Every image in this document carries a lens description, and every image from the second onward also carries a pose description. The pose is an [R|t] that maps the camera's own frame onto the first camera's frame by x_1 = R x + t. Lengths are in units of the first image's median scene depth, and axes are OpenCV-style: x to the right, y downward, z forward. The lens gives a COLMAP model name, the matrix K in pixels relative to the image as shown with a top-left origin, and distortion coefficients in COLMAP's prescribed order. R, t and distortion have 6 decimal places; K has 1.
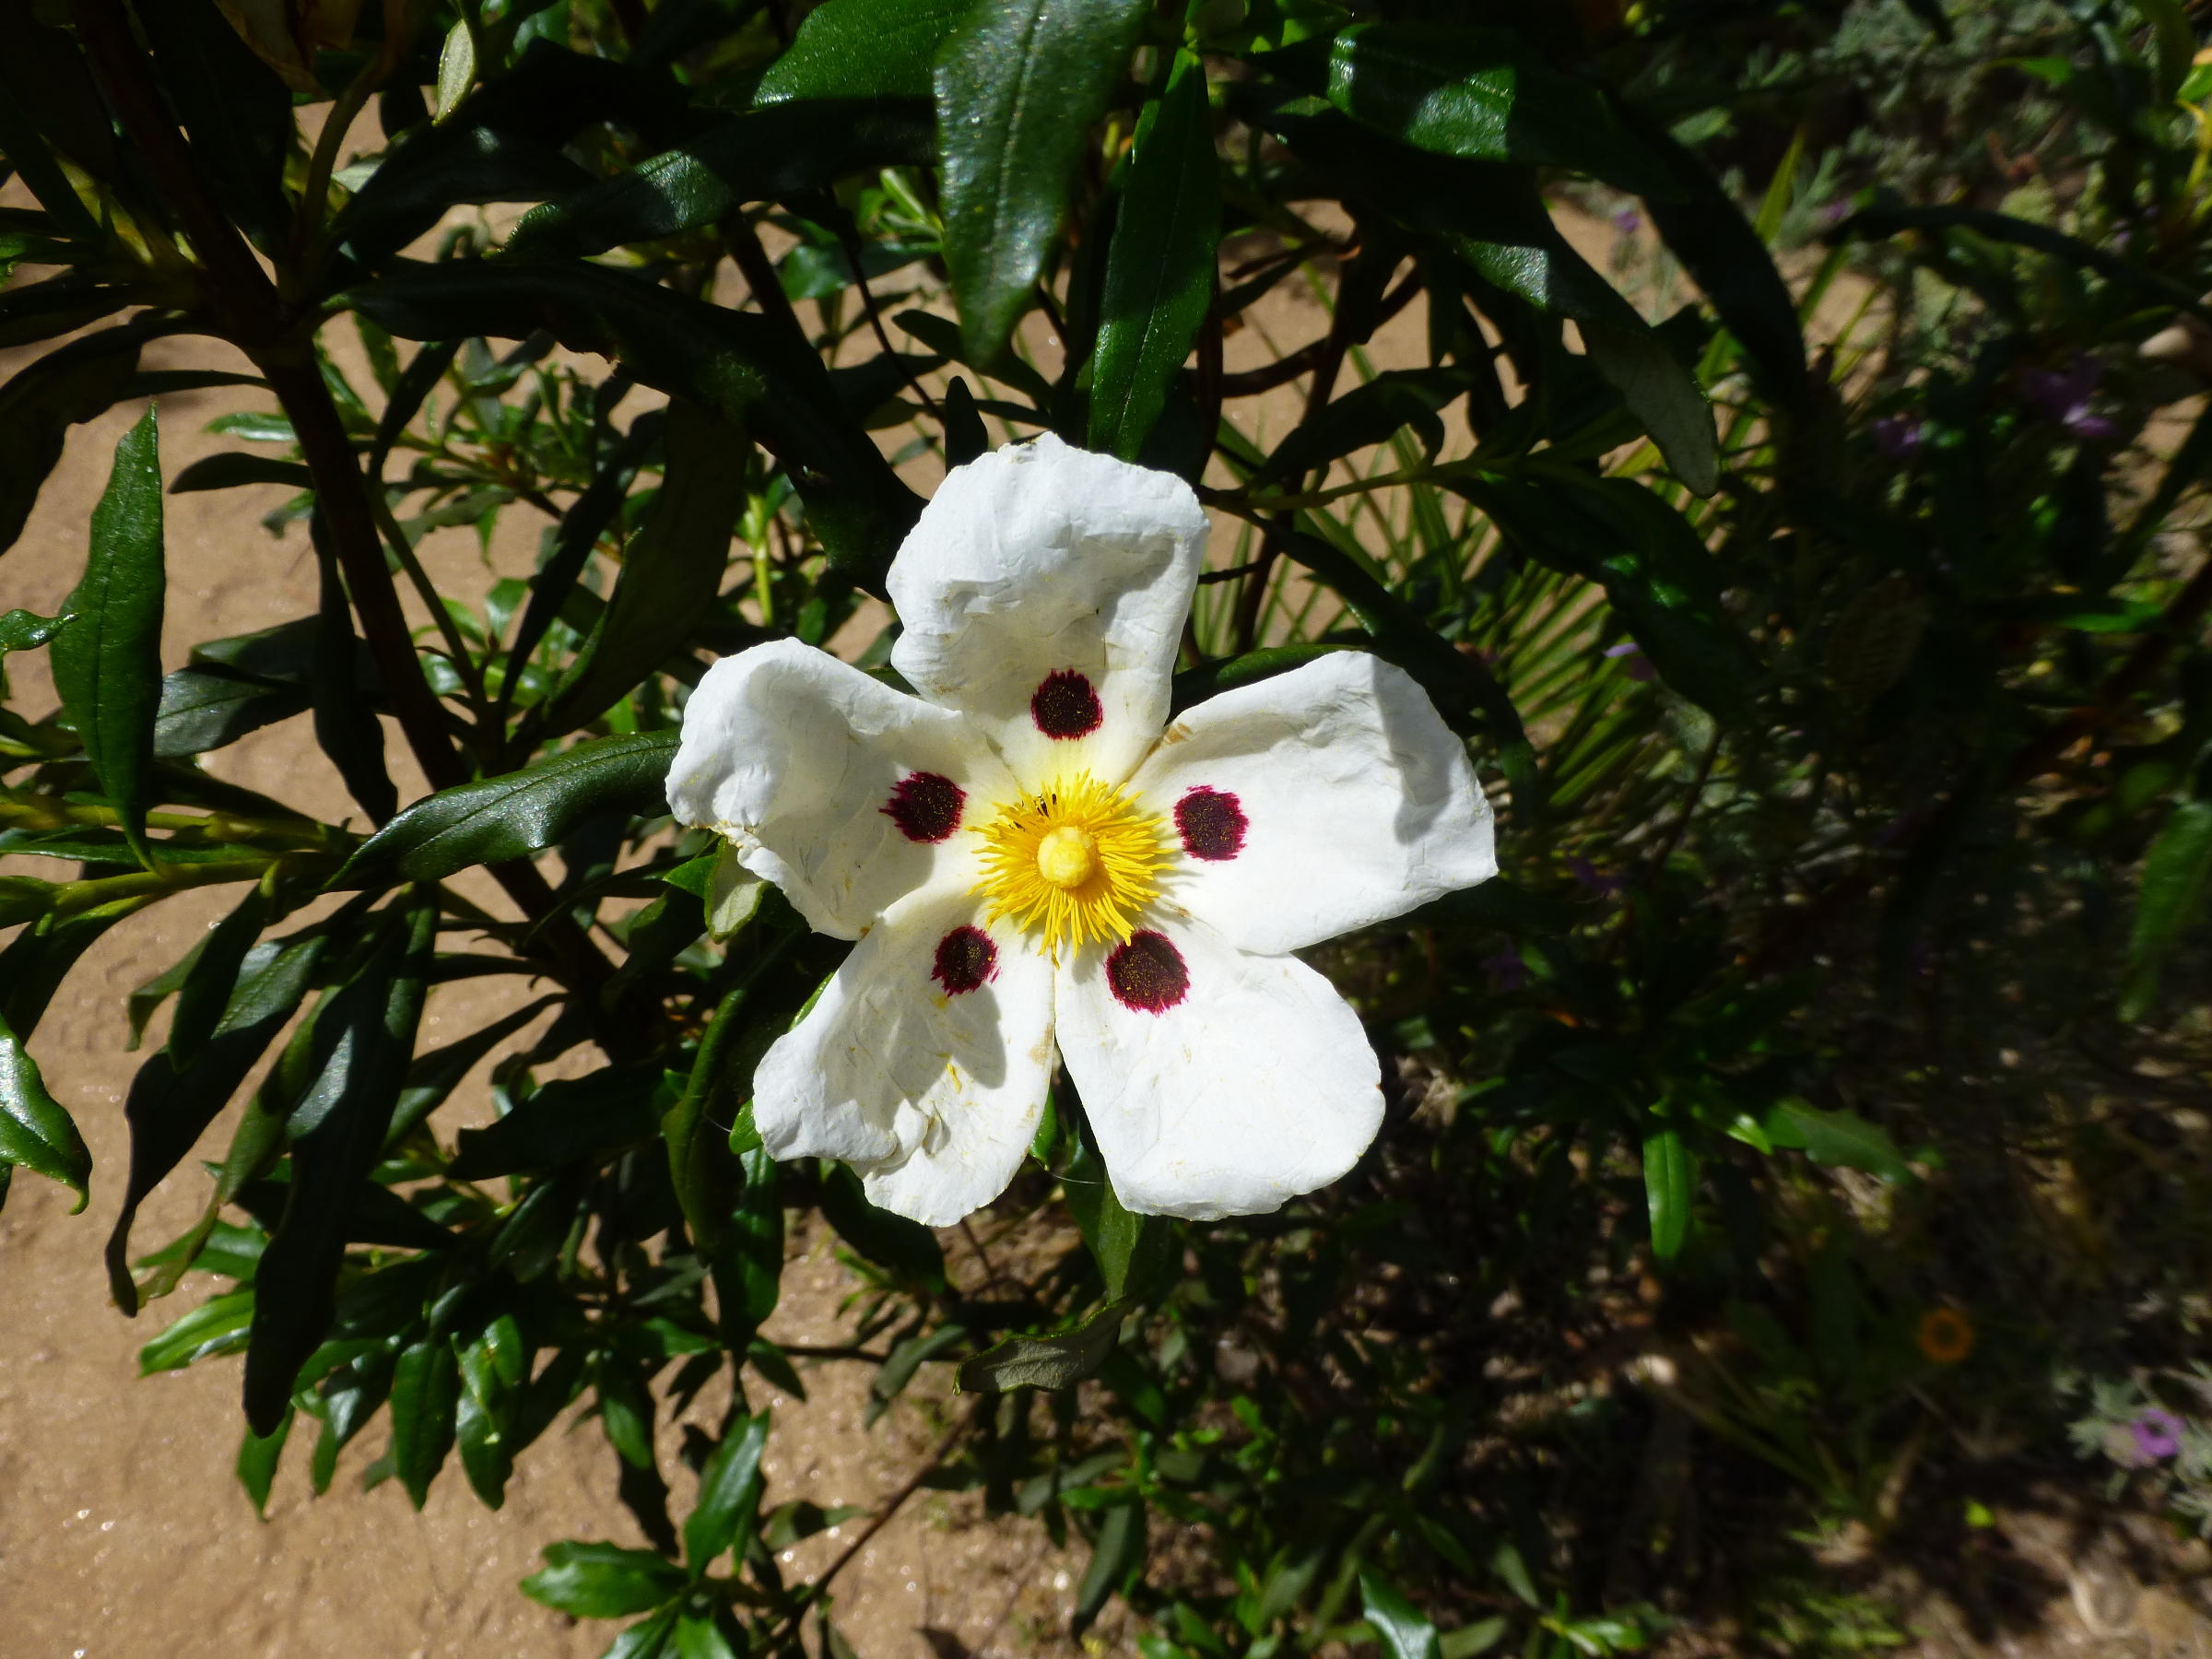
lens RADIAL K [[1557.8, 0, 1101.9], [0, 1557.8, 832.0], [0, 0, 1]] dist [-0.005887, -0.012995]
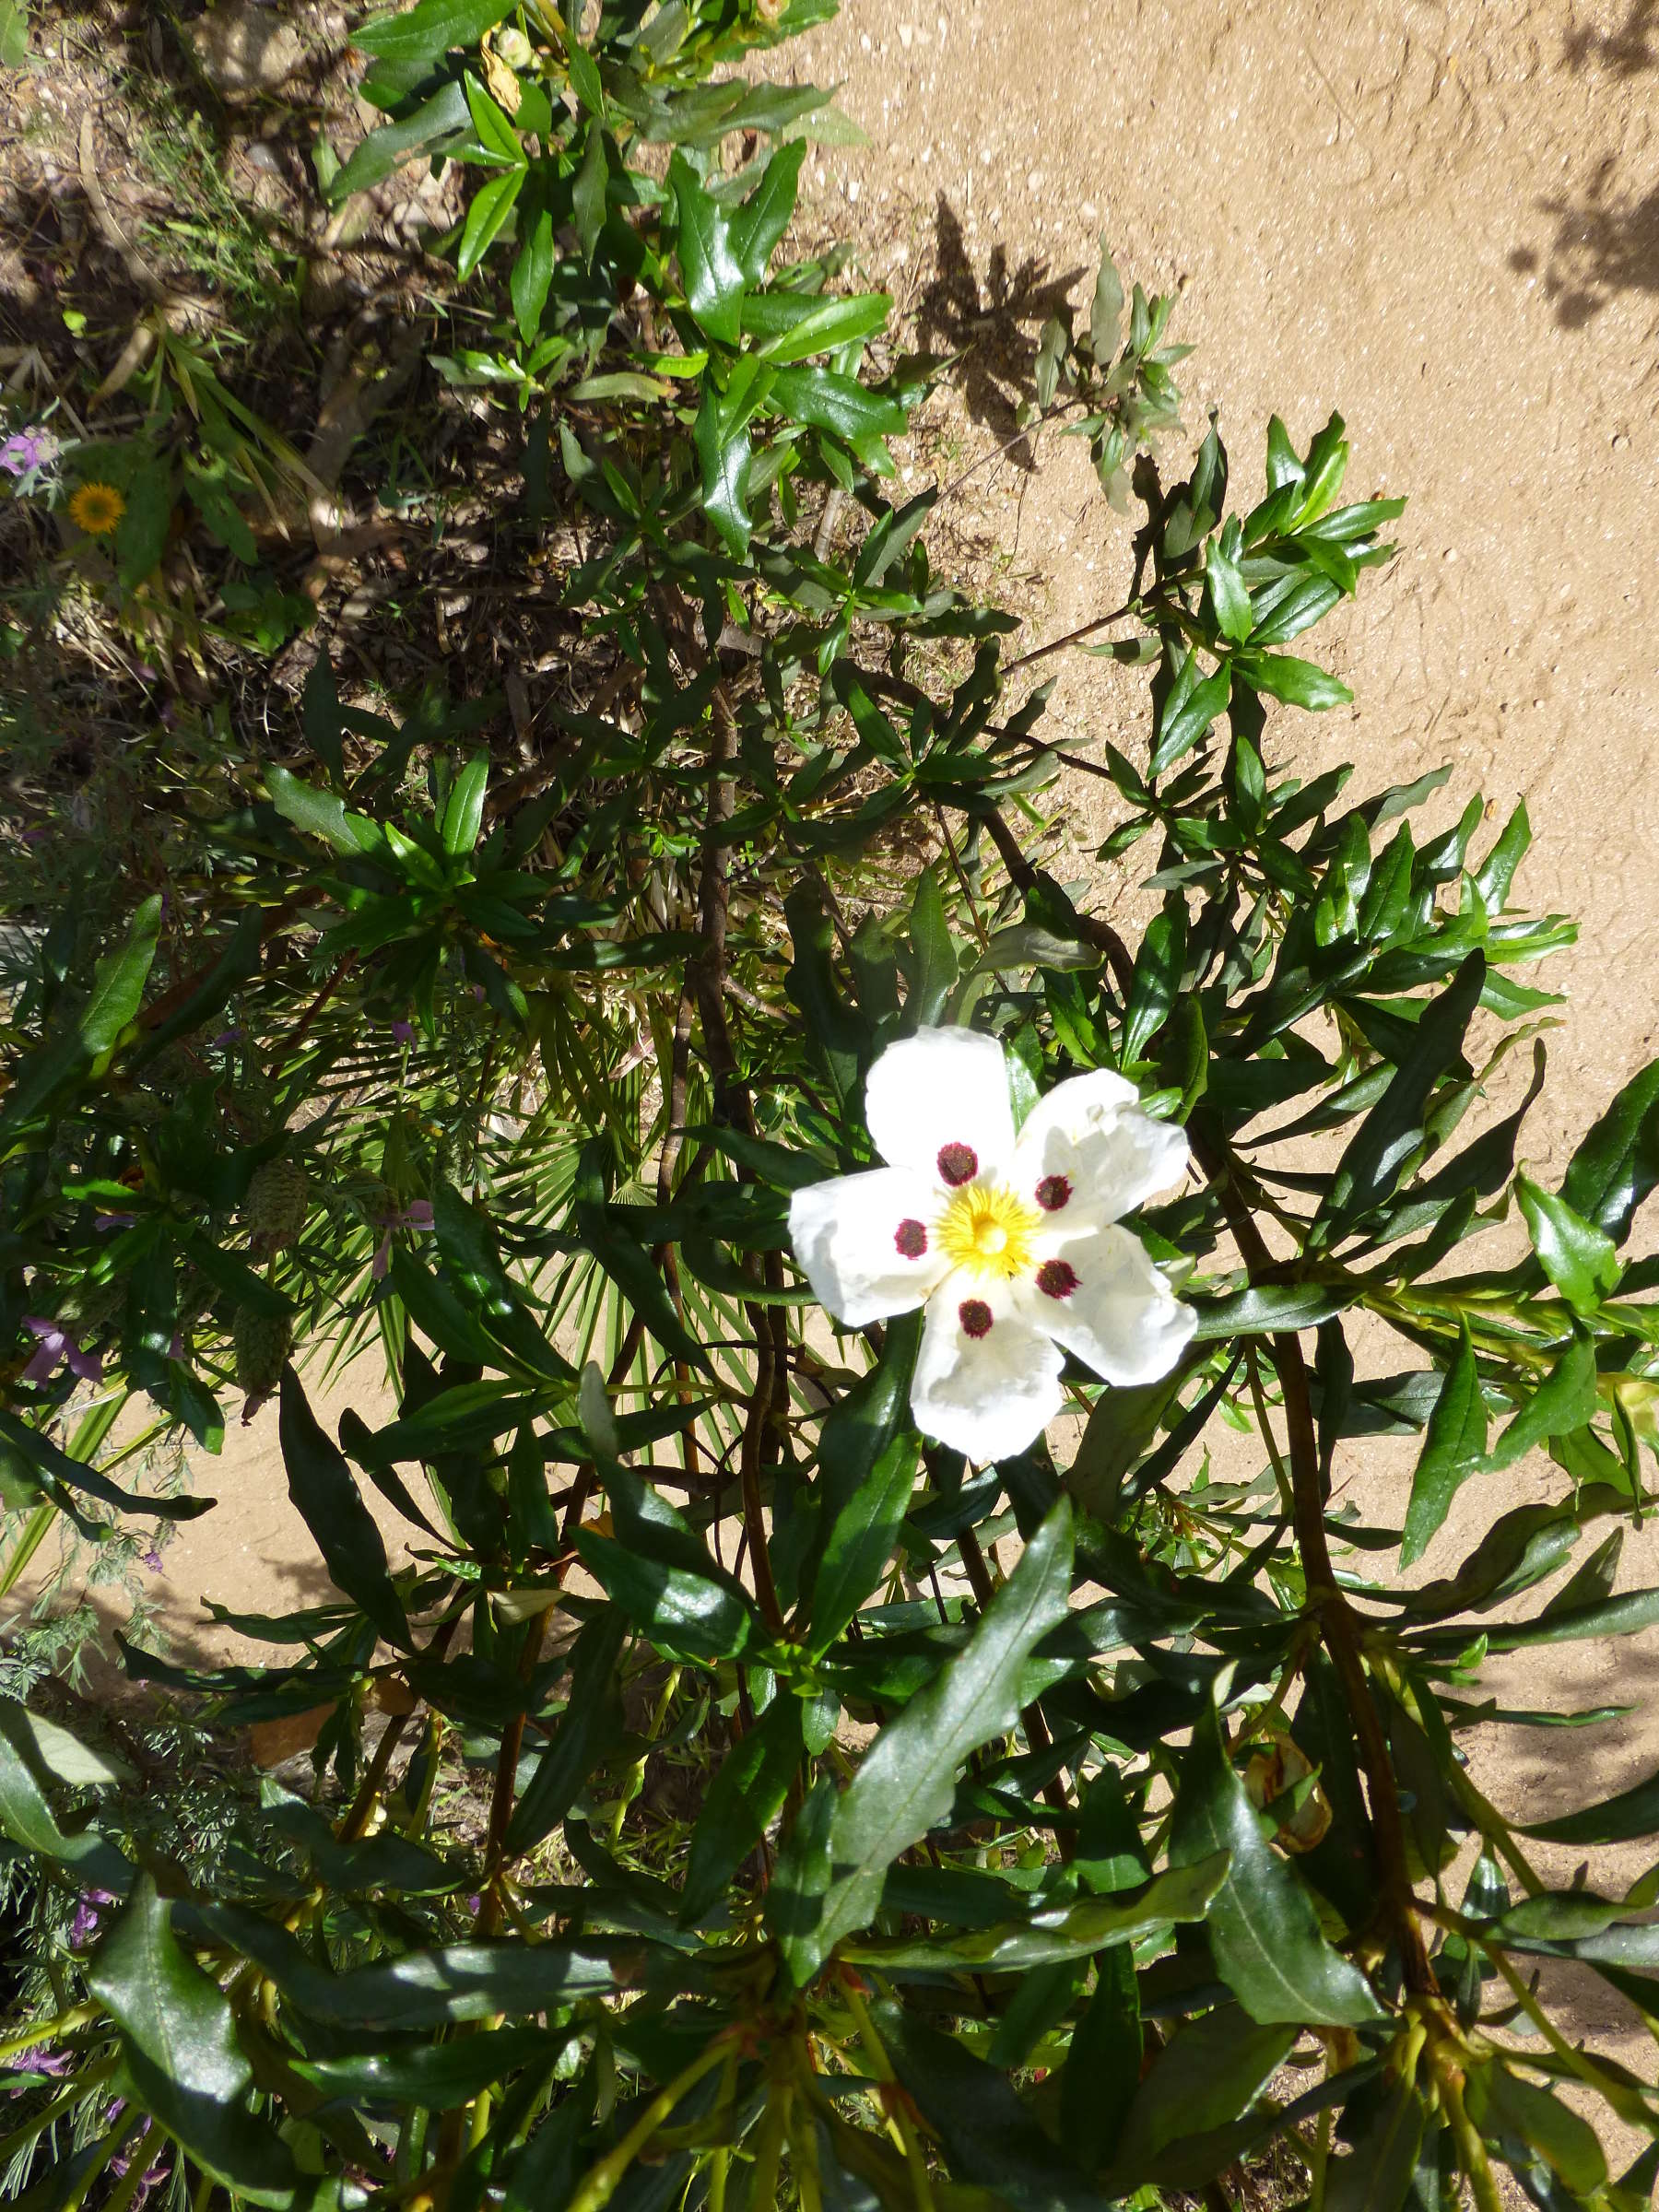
lens RADIAL K [[1557.8, 0, 825.0], [0, 1557.8, 1108.4], [0, 0, 1]] dist [-0.005887, -0.012995]
pose [[-0.970222, -0.212926, -0.115466, 0.211162], [0.214384, -0.976749, -0.000211, 0.063327], [-0.112736, -0.024958, 0.993311, -0.416646]]
